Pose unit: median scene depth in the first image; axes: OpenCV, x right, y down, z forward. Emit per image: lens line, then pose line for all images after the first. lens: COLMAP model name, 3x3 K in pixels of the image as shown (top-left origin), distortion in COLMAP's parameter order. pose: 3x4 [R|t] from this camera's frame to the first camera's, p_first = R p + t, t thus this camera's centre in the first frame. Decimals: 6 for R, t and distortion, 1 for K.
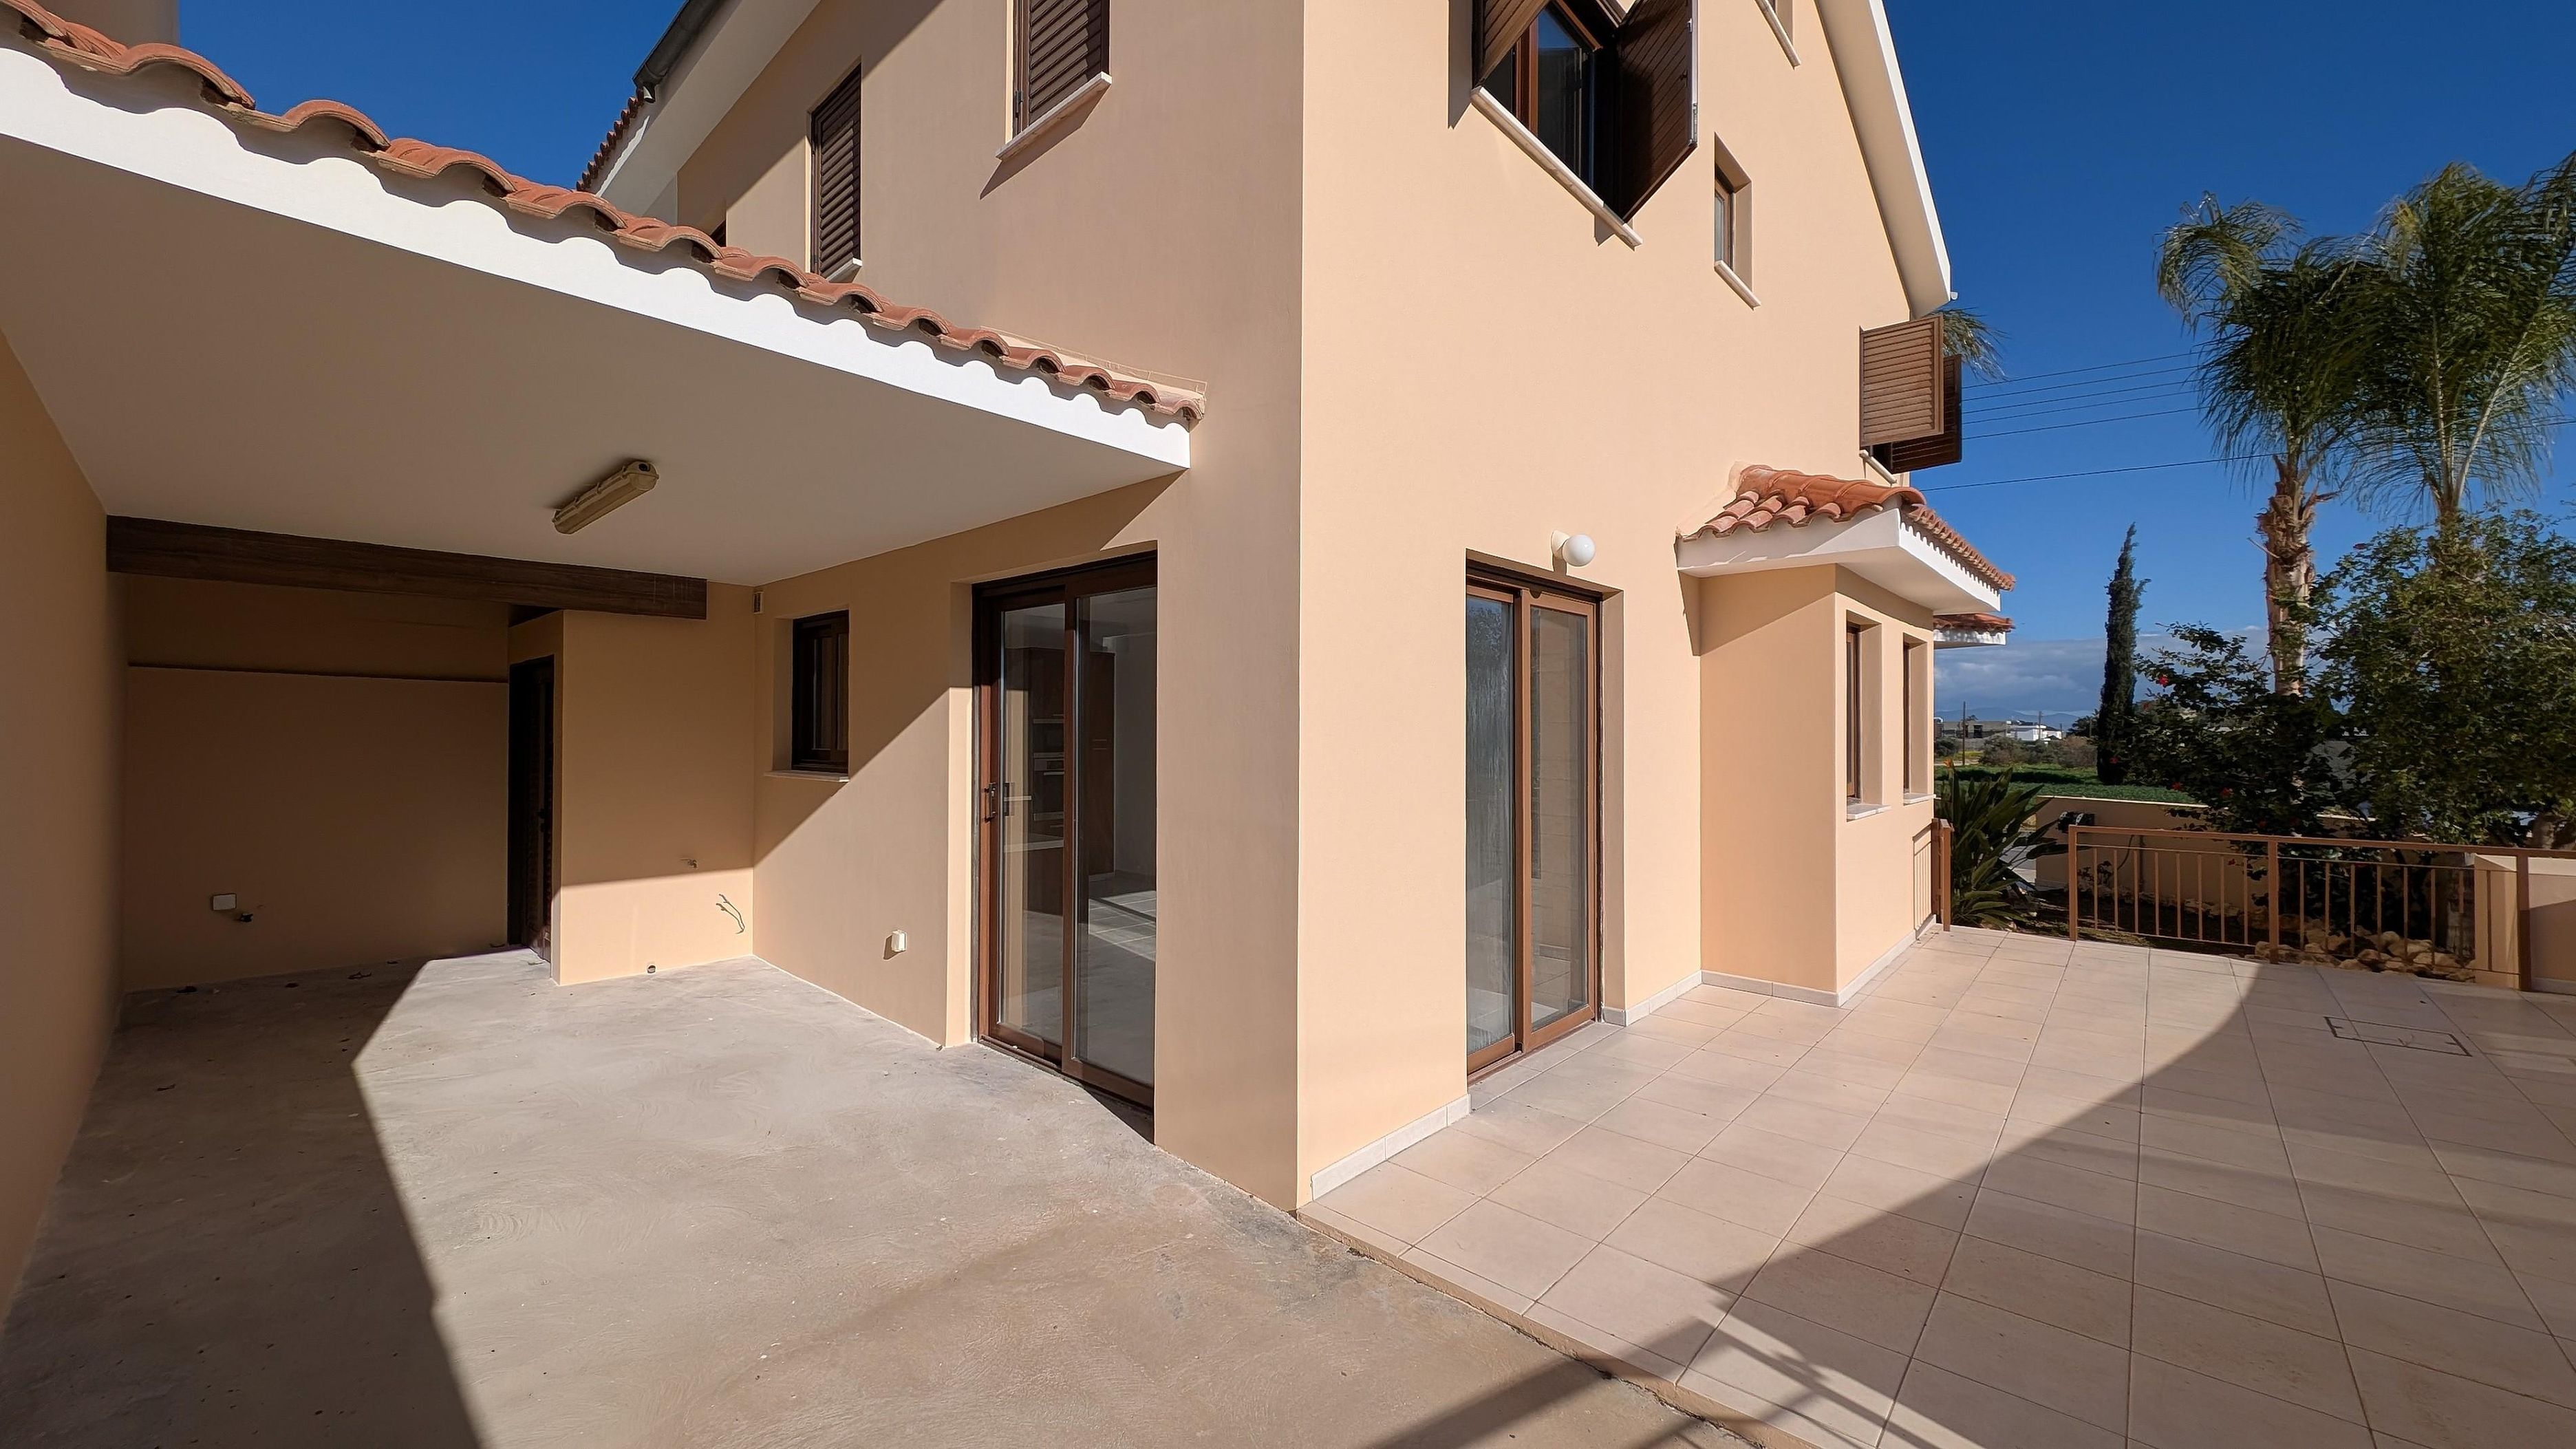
lens RADIAL K [[968.4, 0, 1288.0], [0, 968.4, 724.5], [0, 0, 1]] dist [-0.001327, -0.000174]
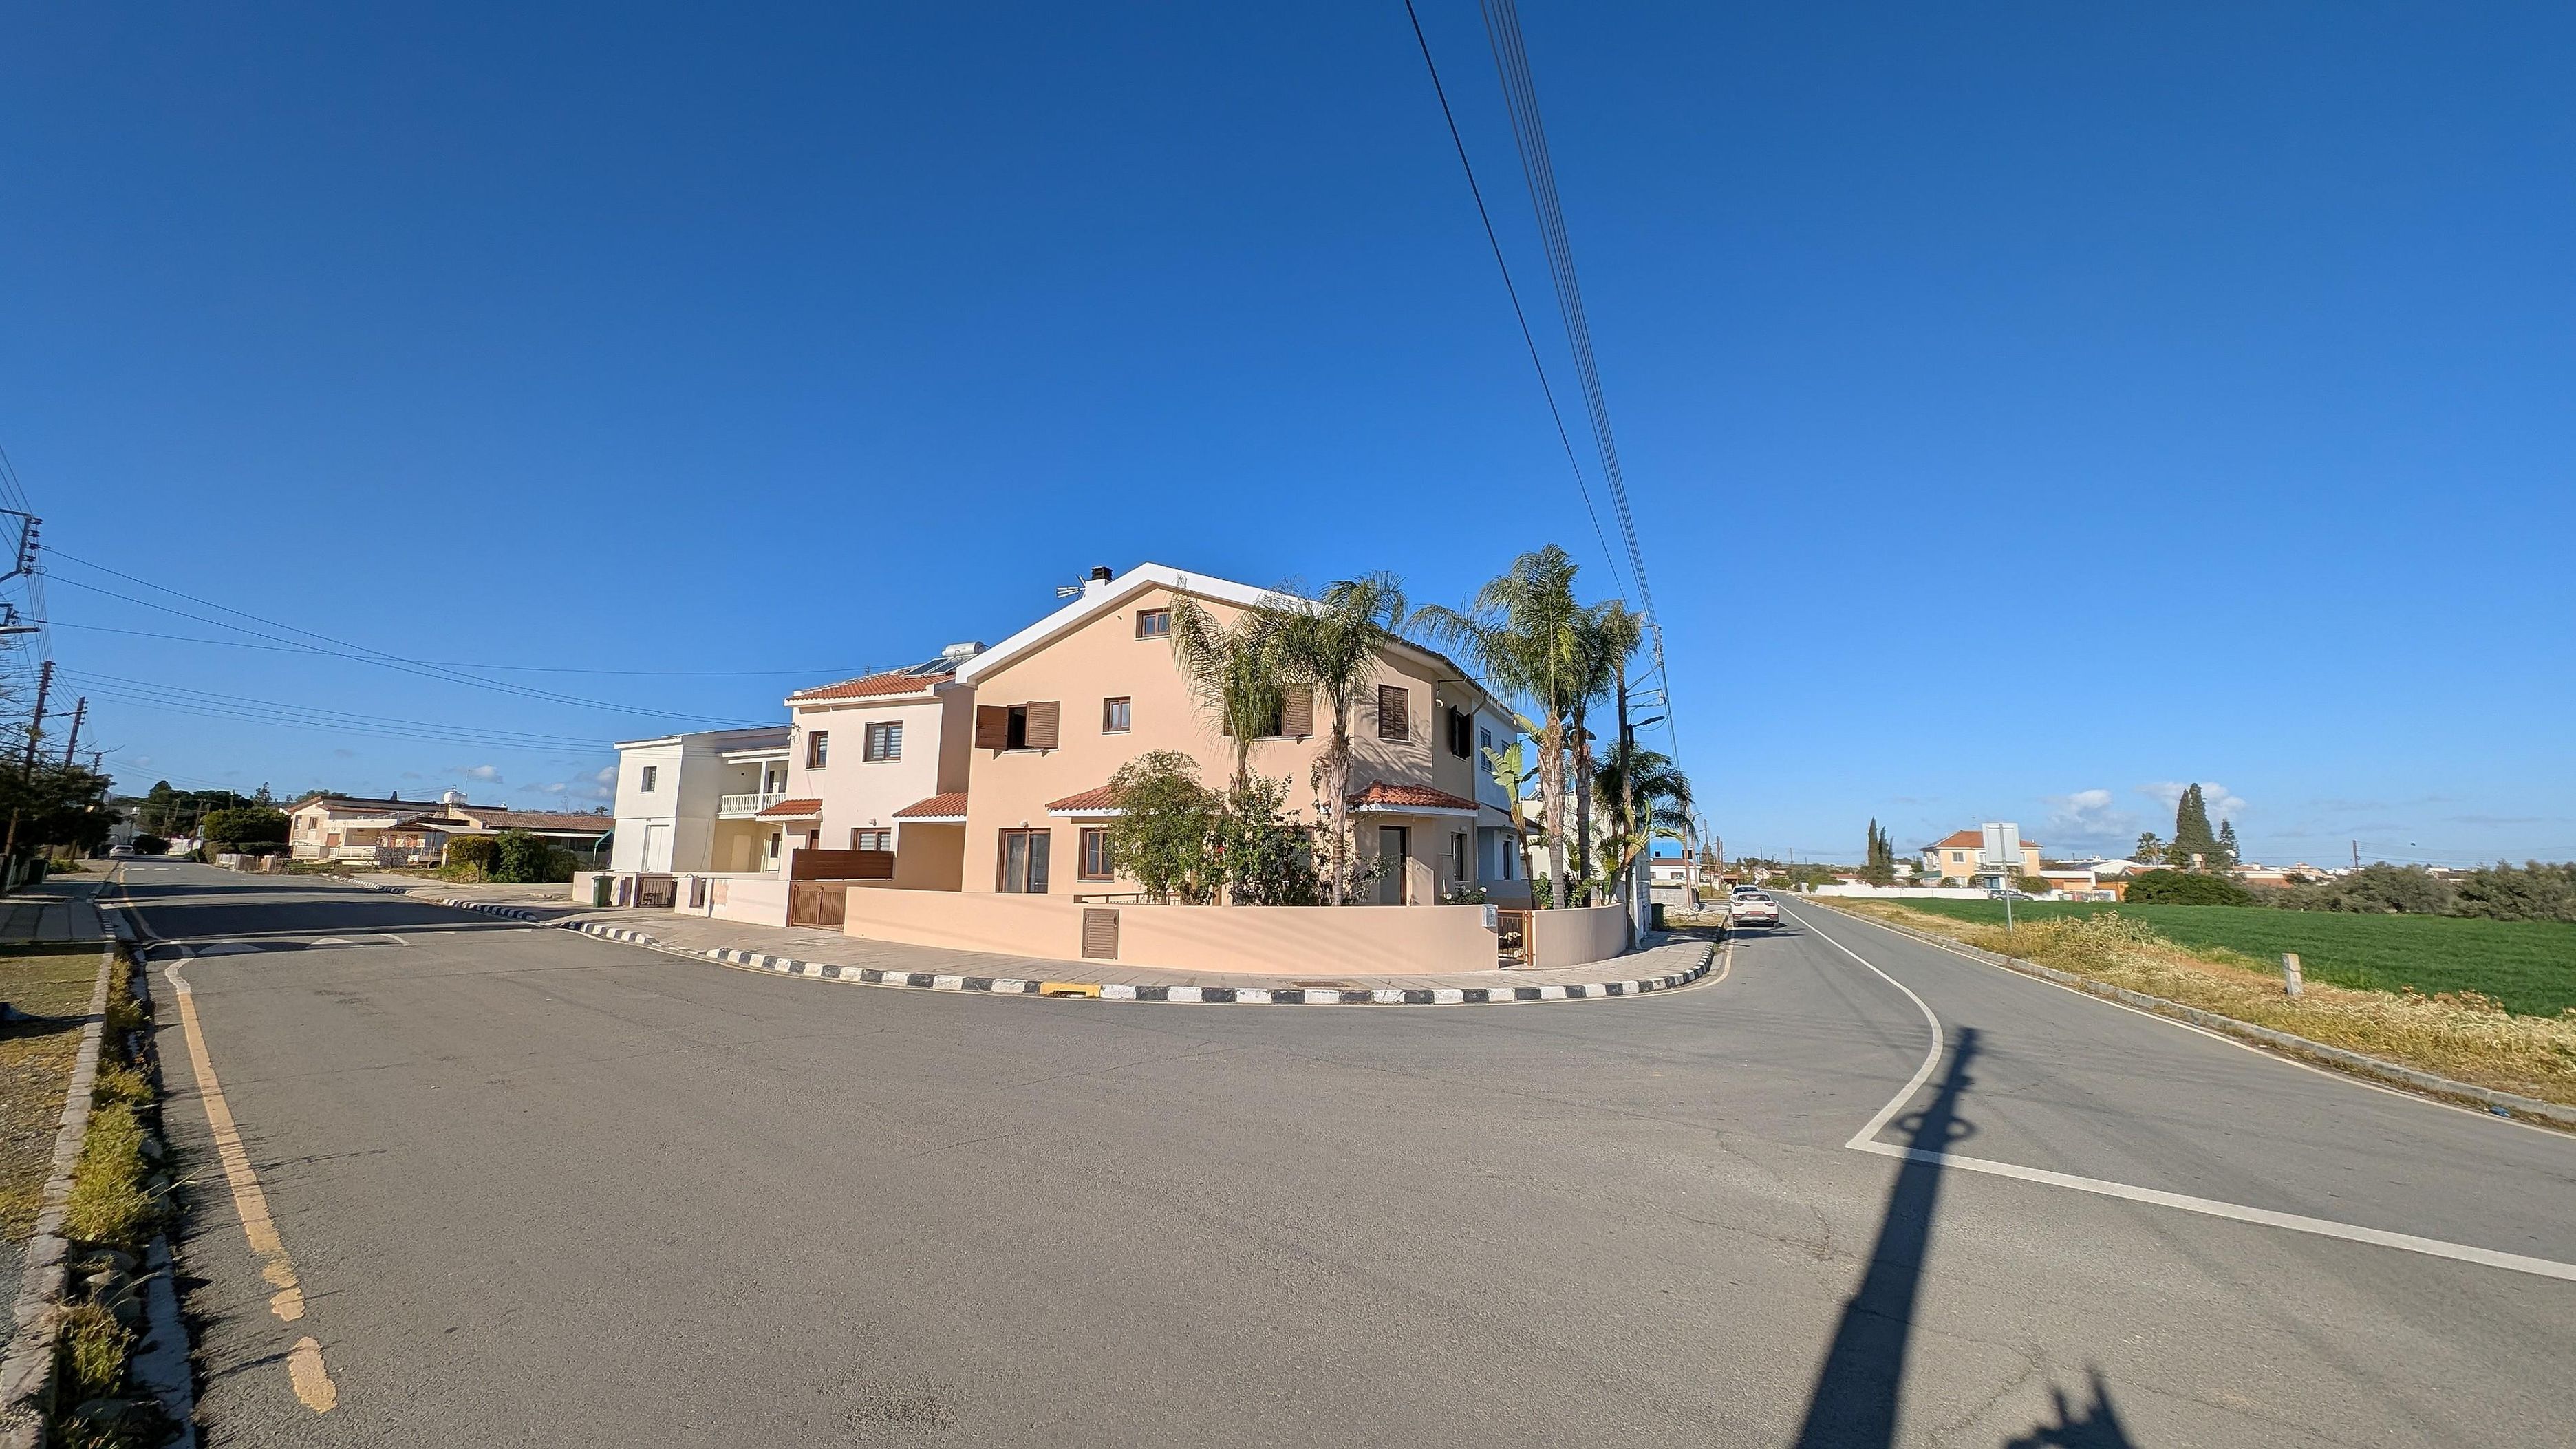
lens RADIAL K [[968.4, 0, 1288.0], [0, 968.4, 724.5], [0, 0, 1]] dist [-0.001327, -0.000174]
pose [[0.322918, -0.143802, -0.935438, 6.863988], [-0.007696, 0.987958, -0.154532, 0.114416], [0.946396, 0.057100, 0.317923, 0.771613]]
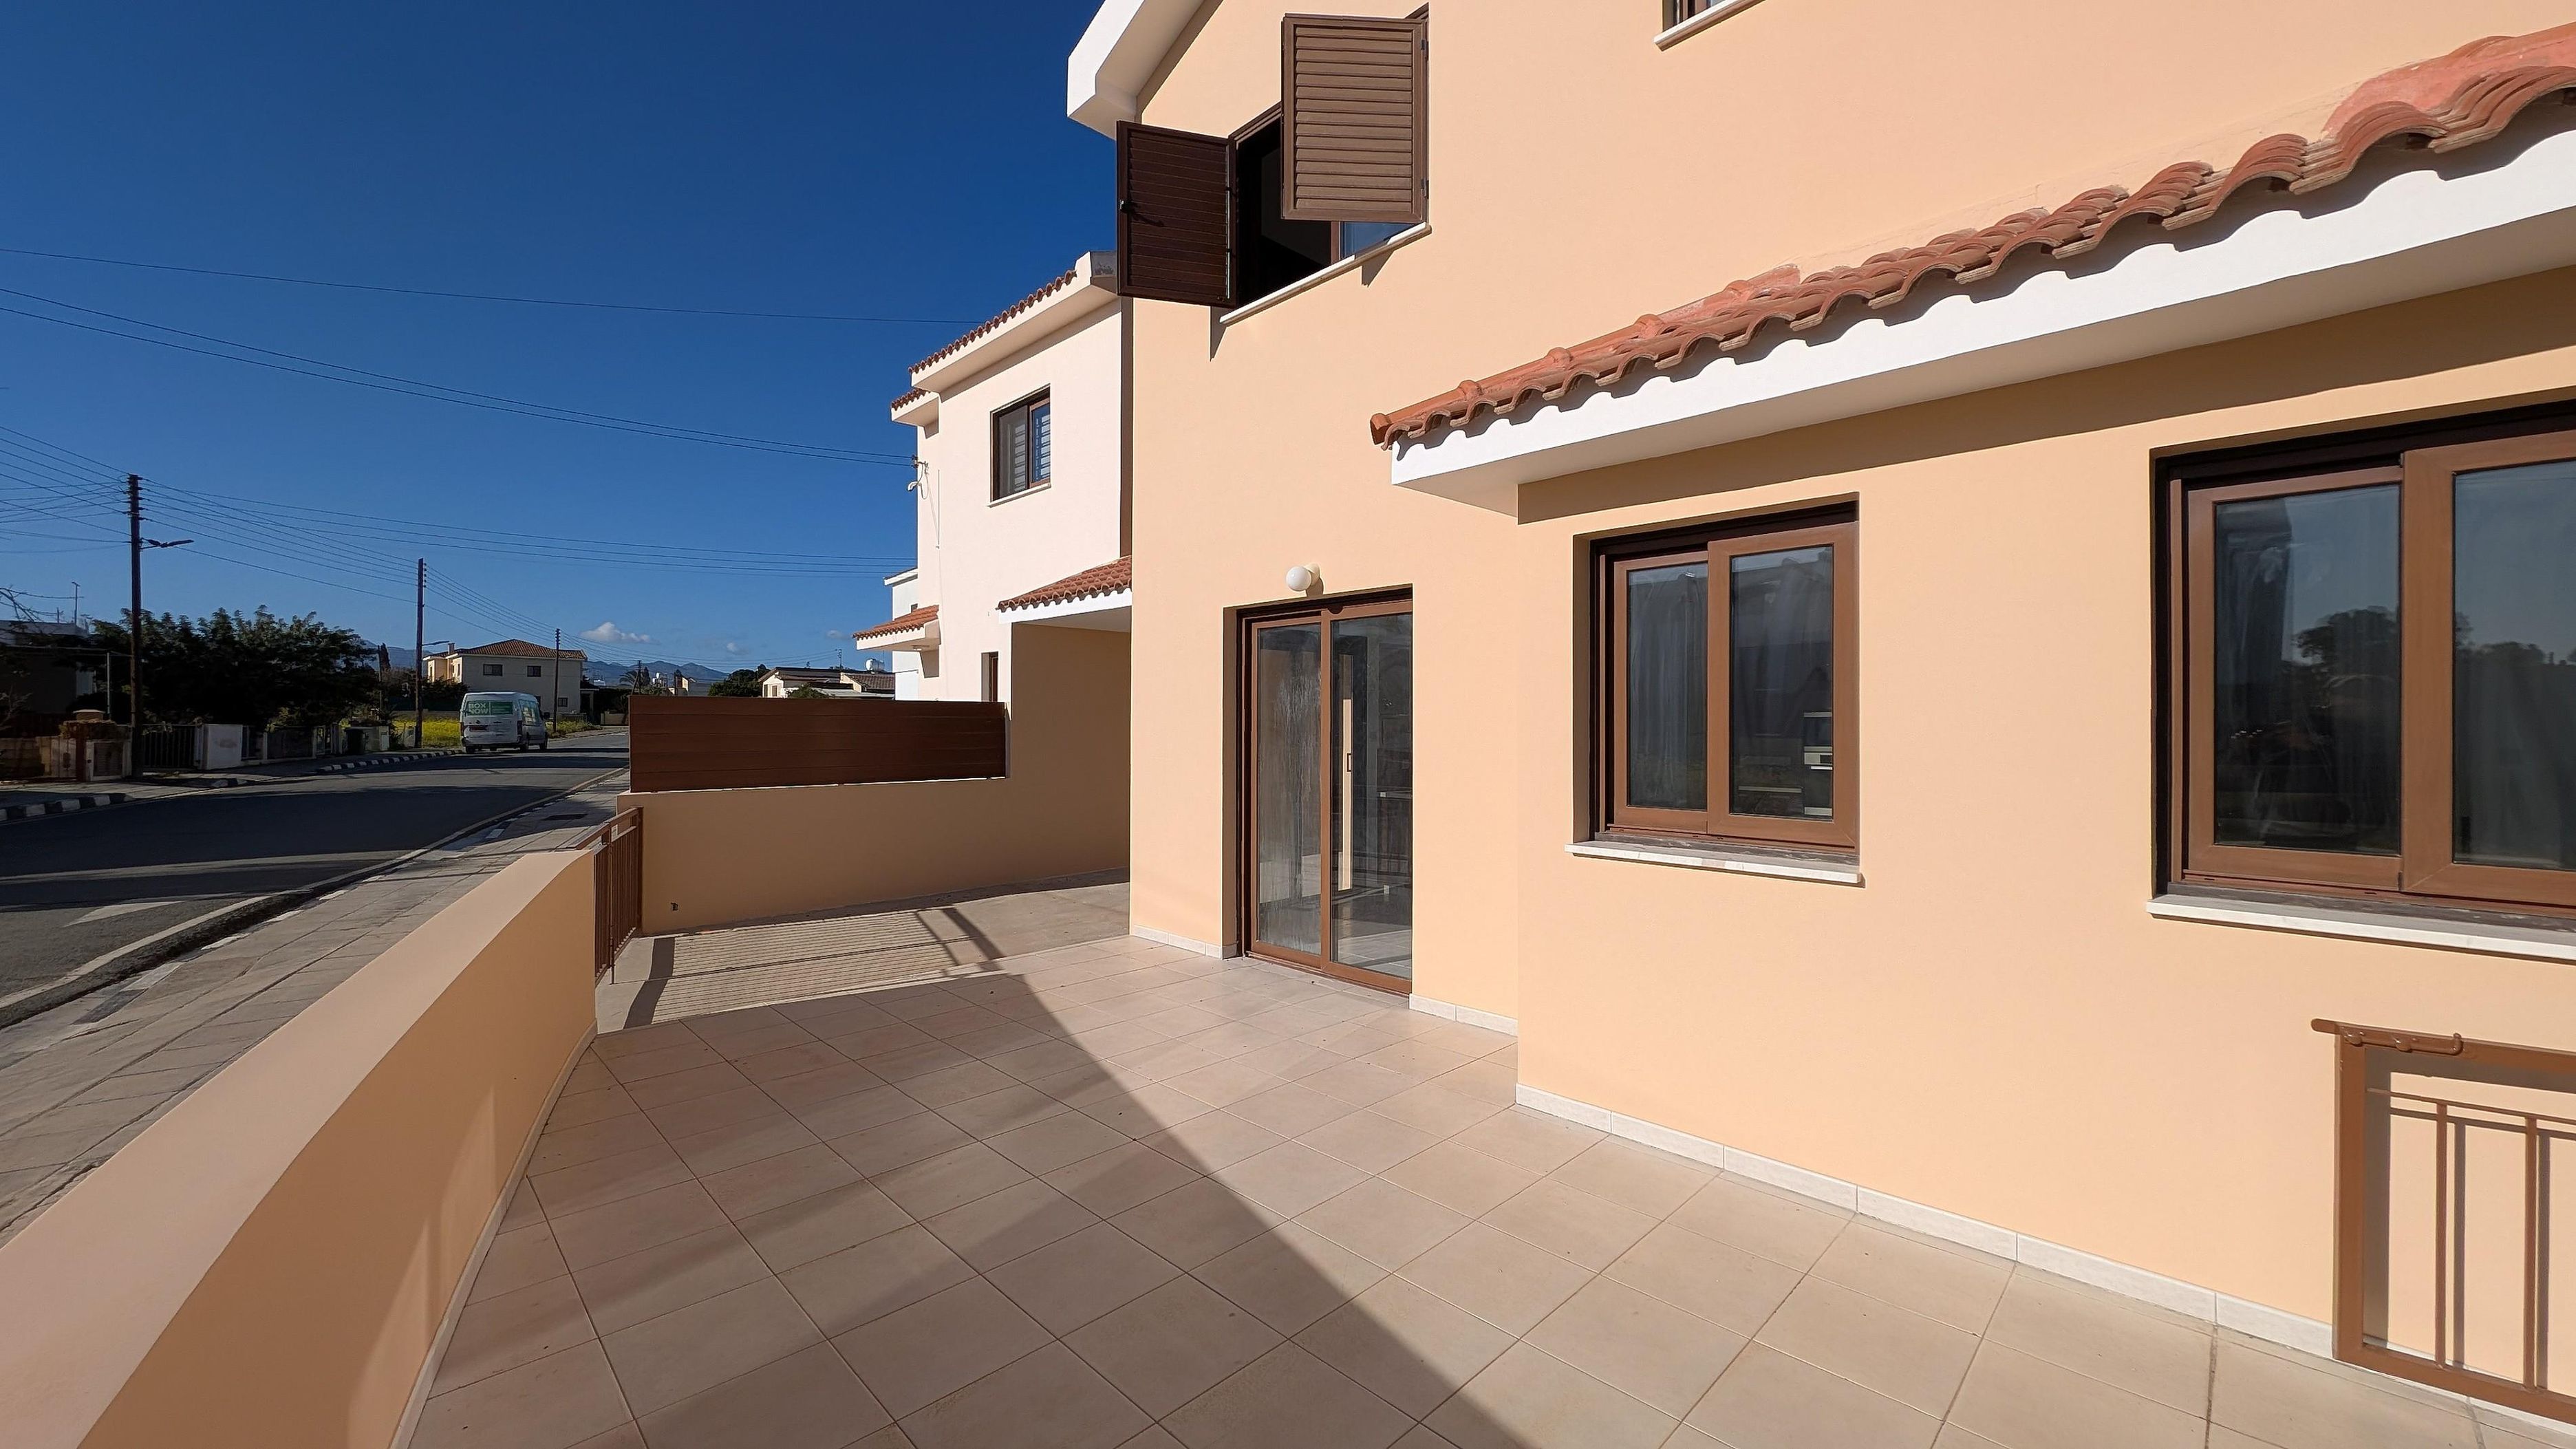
lens RADIAL K [[968.4, 0, 1288.0], [0, 968.4, 724.5], [0, 0, 1]] dist [-0.001327, -0.000174]
pose [[-0.064092, -0.006112, -0.997925, 1.851321], [-0.003148, 0.999978, -0.005923, 0.026892], [0.997939, 0.002762, -0.064110, 1.256145]]
